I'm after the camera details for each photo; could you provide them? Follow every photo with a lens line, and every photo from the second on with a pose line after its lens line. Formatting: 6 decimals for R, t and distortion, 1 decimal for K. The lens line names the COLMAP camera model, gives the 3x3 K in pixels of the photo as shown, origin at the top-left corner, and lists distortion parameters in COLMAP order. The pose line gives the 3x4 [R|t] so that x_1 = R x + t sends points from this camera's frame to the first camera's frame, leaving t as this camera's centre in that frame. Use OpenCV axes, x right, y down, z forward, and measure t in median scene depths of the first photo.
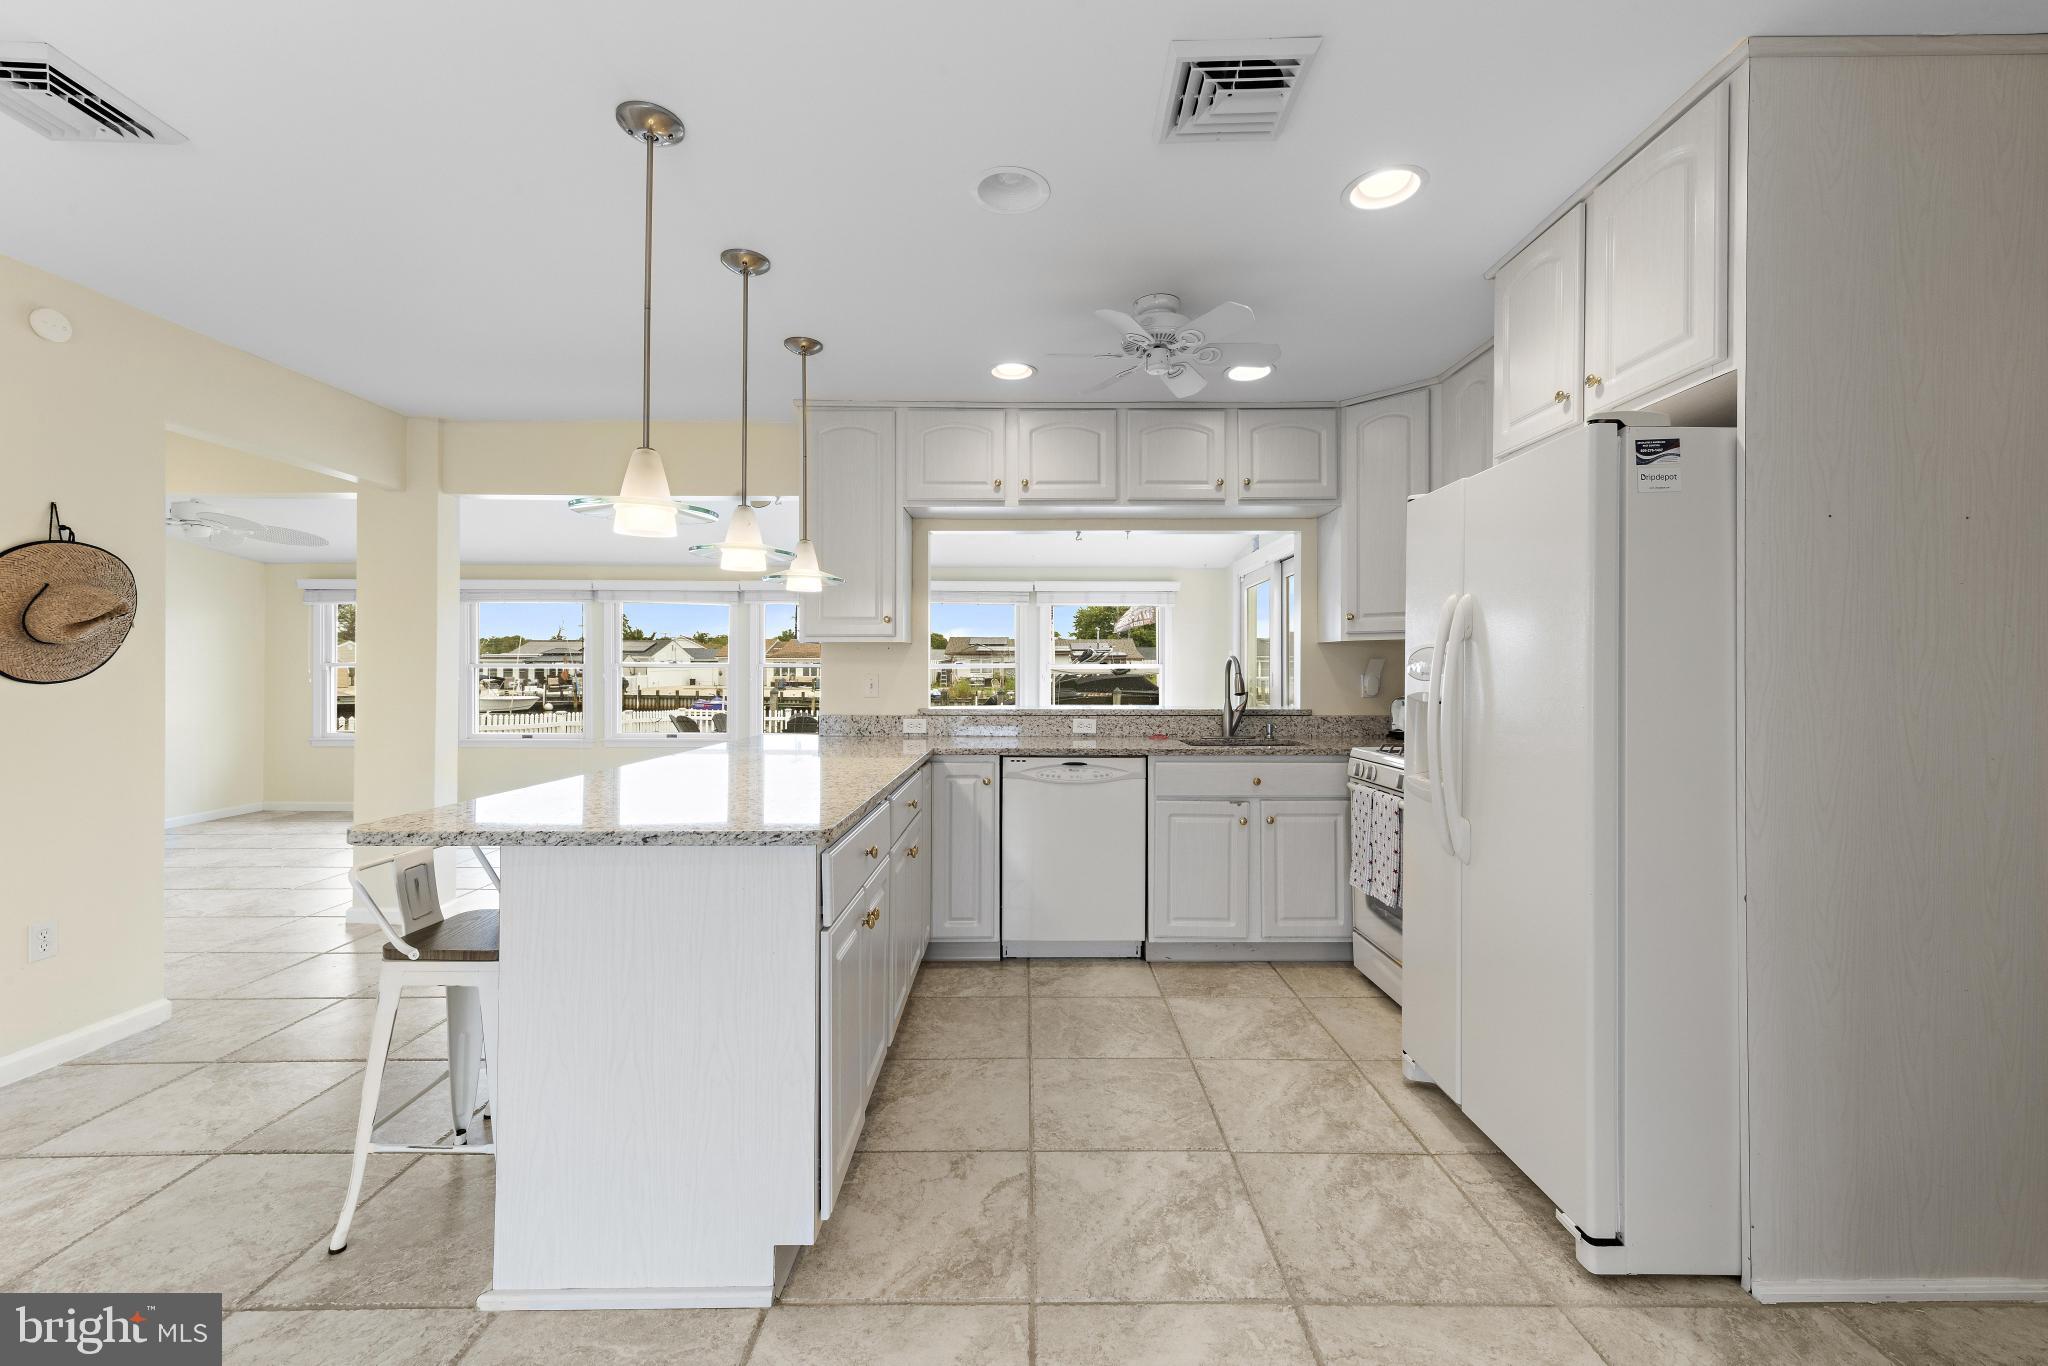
lens RADIAL K [[827.9, 0, 1023.8], [0, 827.9, 668.8], [0, 0, 1]] dist [0.007113, -0.000838]
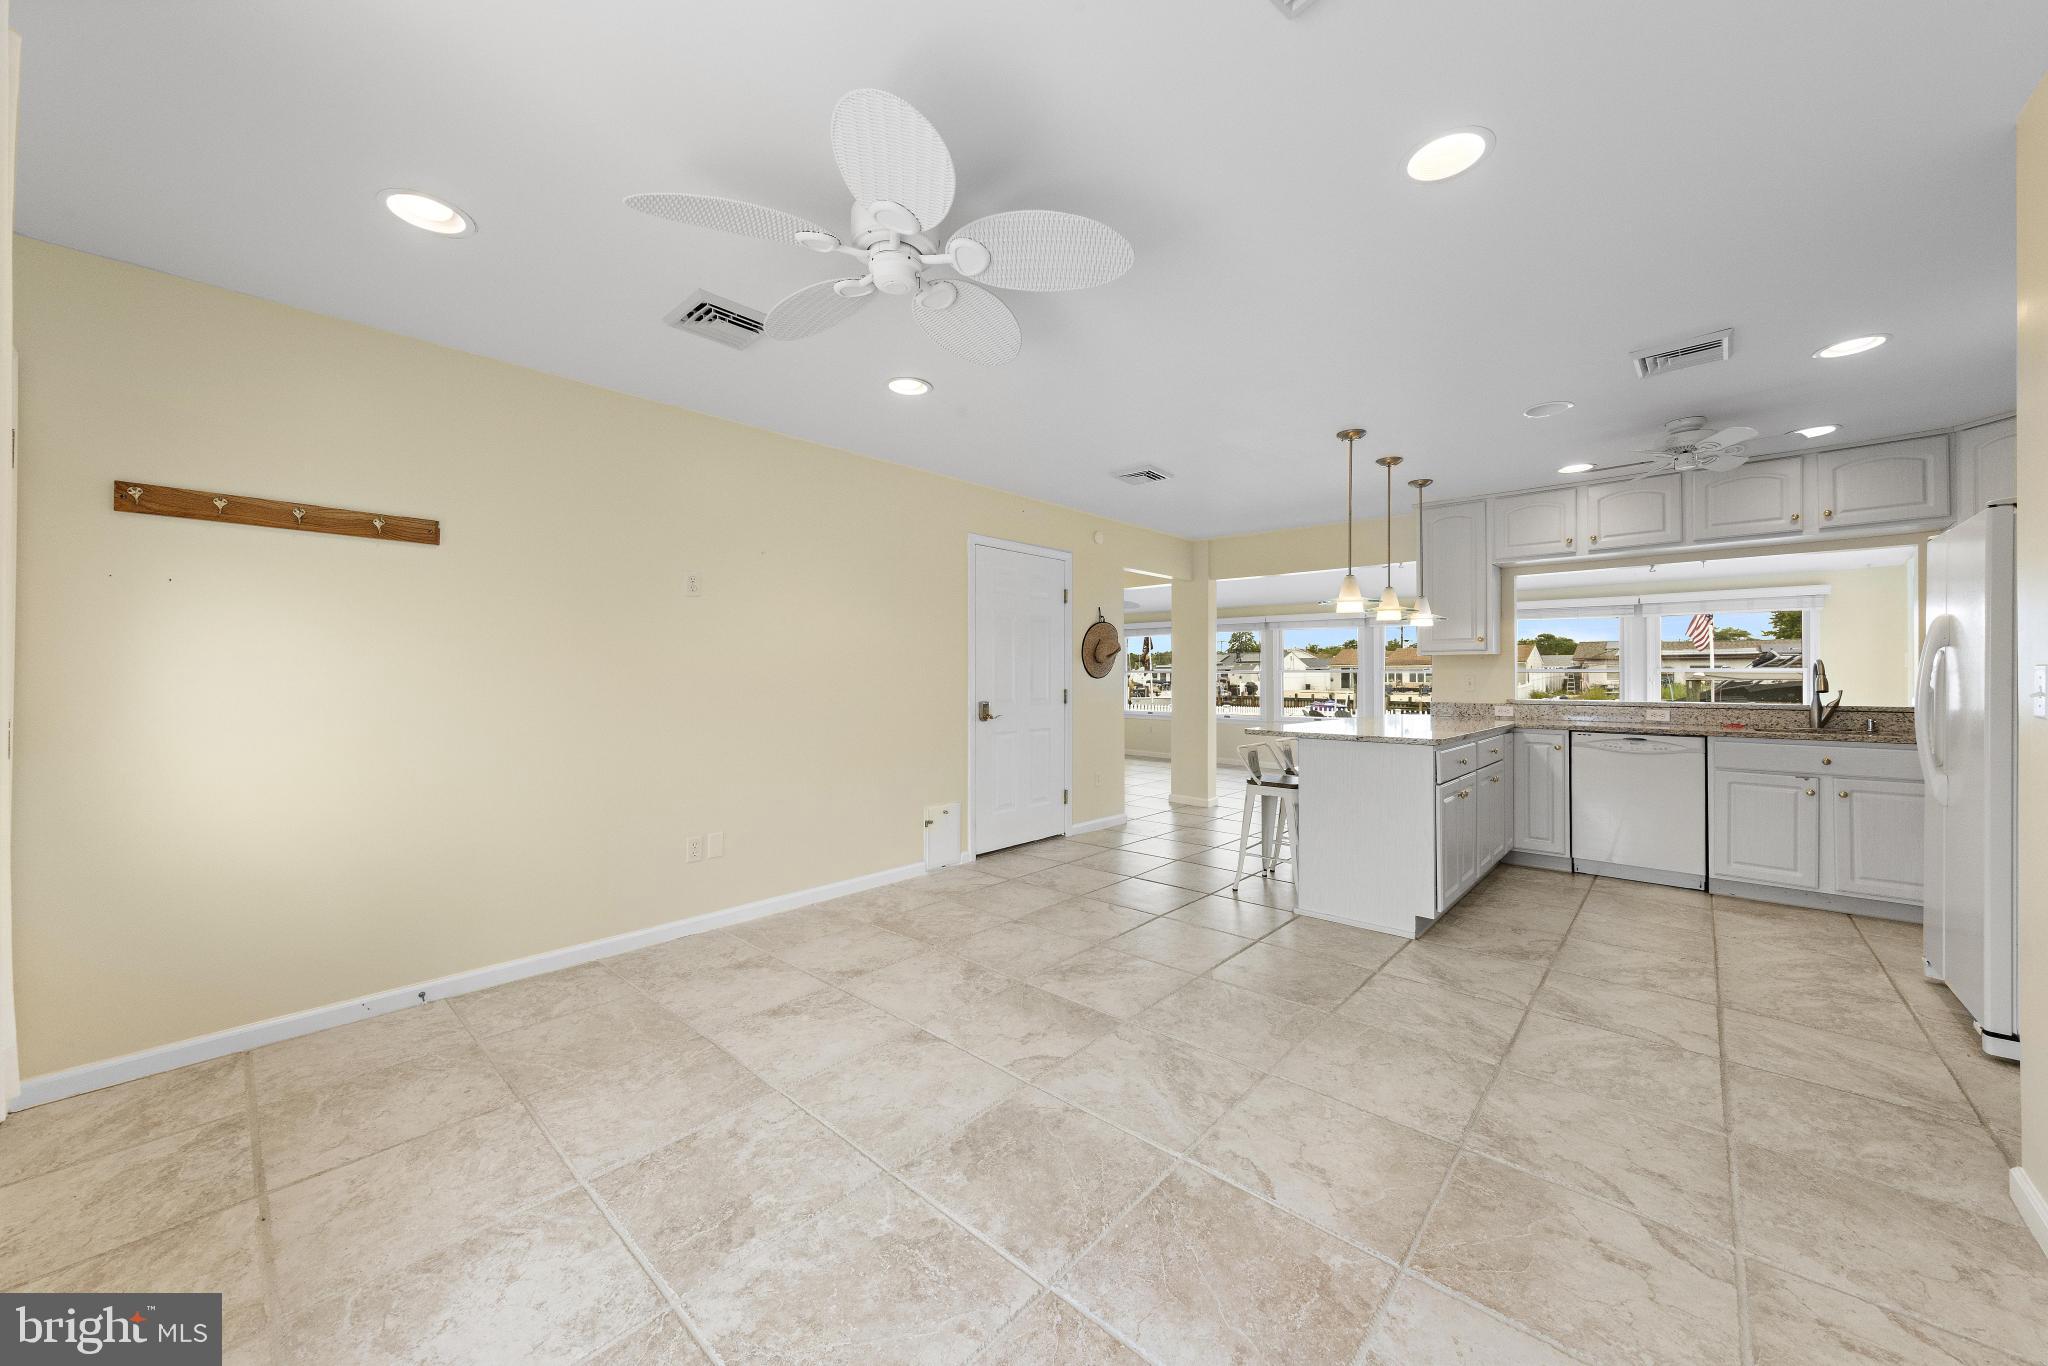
lens RADIAL K [[771.6, 0, 1010.5], [0, 771.6, 665.8], [0, 0, 1]] dist [0.002278, -0.000227]
pose [[0.741906, -0.009982, -0.670430, 0.153051], [0.000894, 0.999903, -0.013898, 0.008439], [0.670503, 0.009712, 0.741843, -0.664639]]
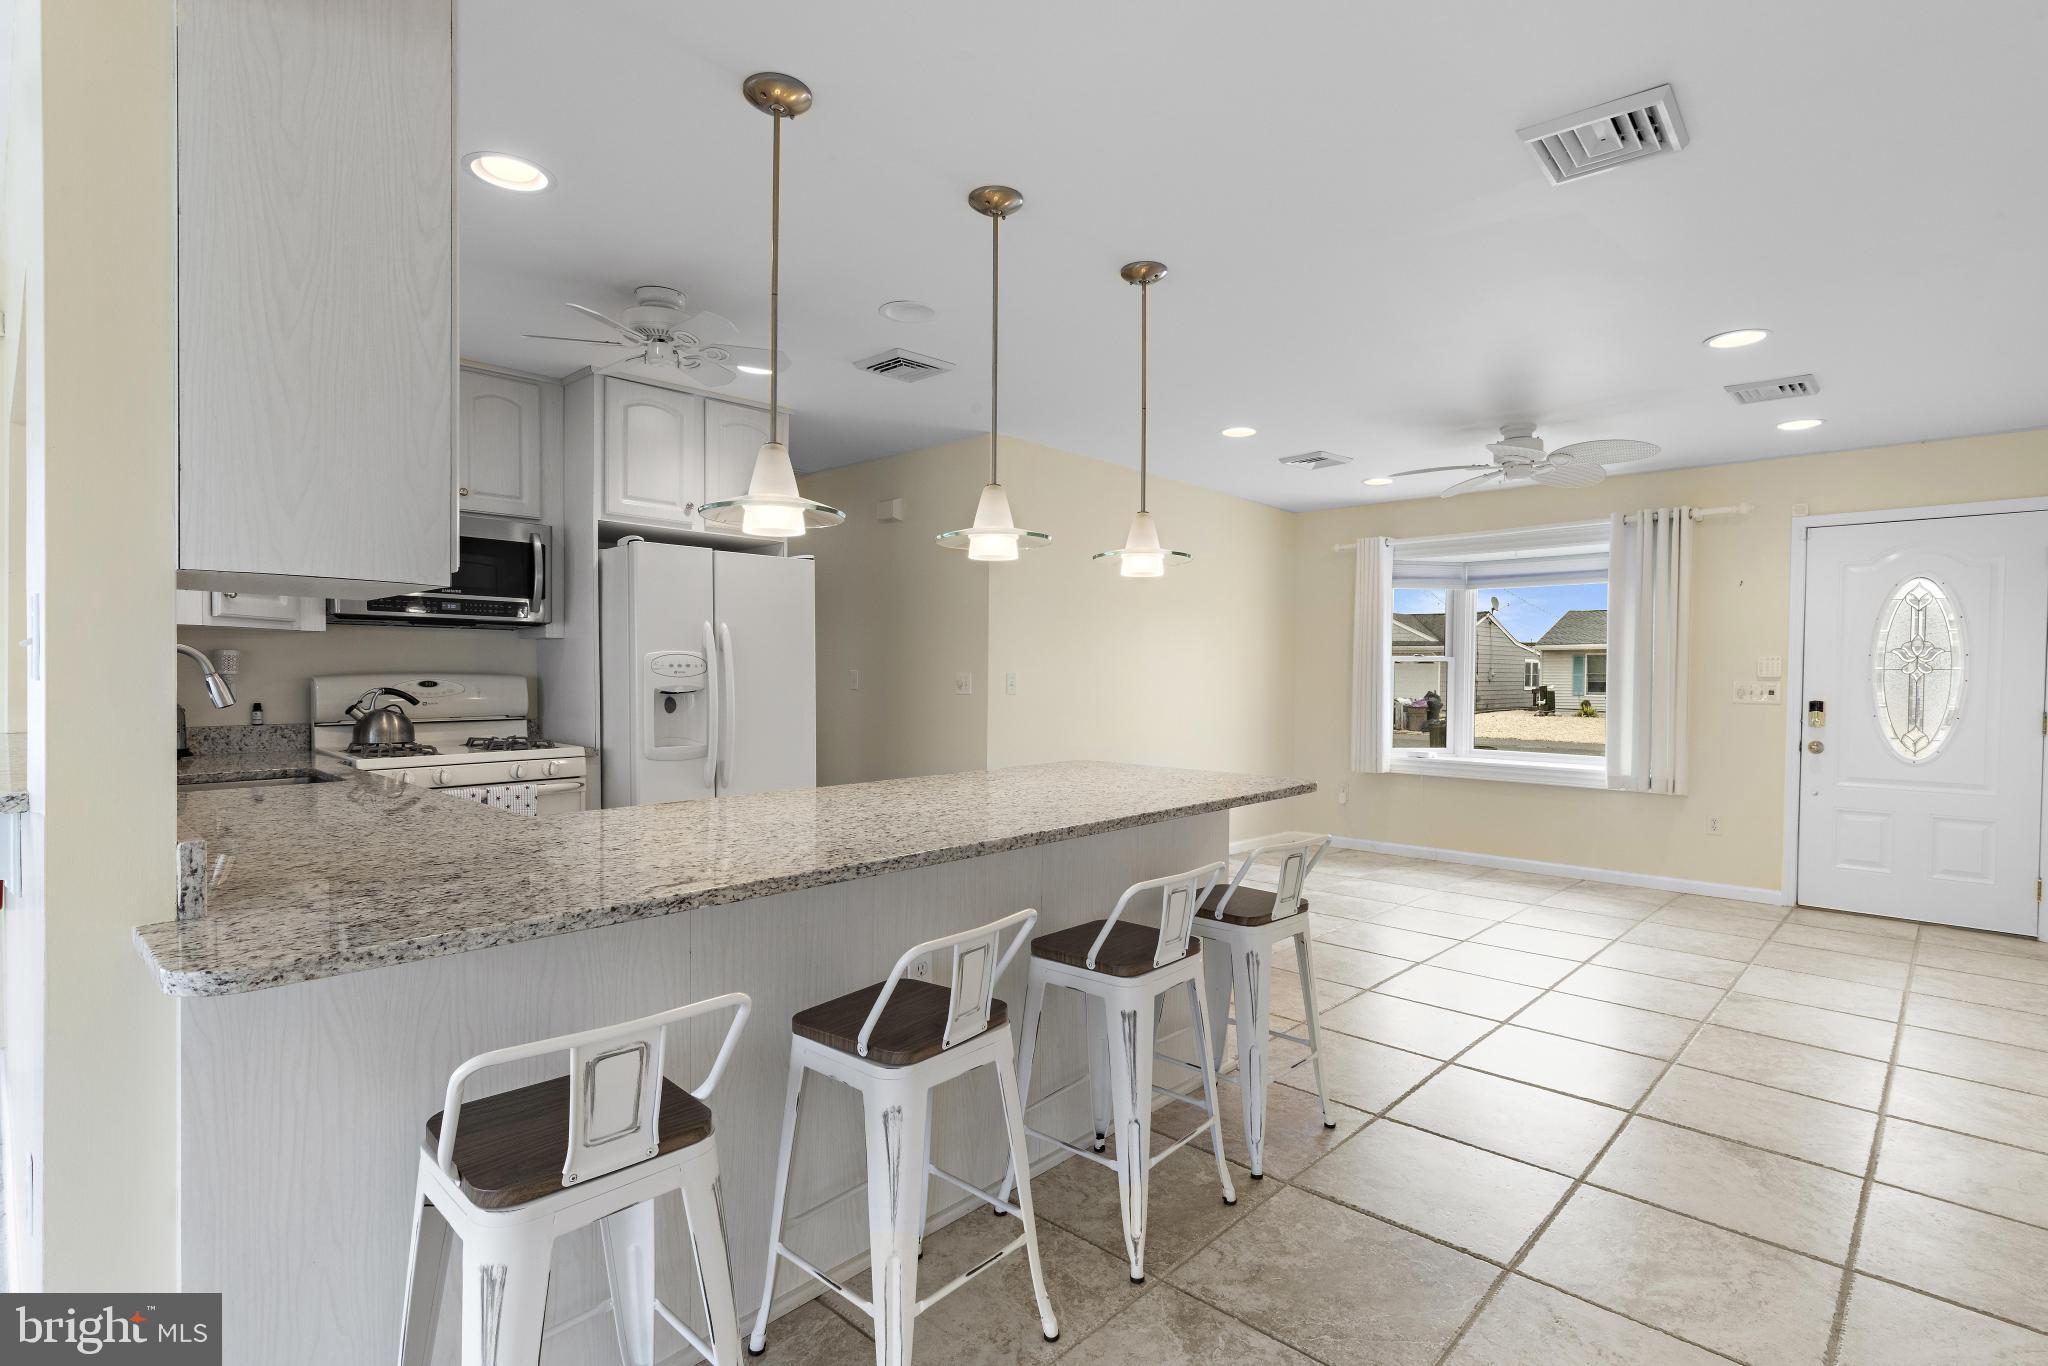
lens RADIAL K [[976.3, 0, 1030.0], [0, 976.3, 698.8], [0, 0, 1]] dist [-0.002333, 0.001260]
pose [[-0.730393, -0.025537, 0.682549, -0.819428], [-0.008866, 0.999571, 0.027911, -0.001285], [-0.682969, 0.014334, -0.730307, 1.353089]]
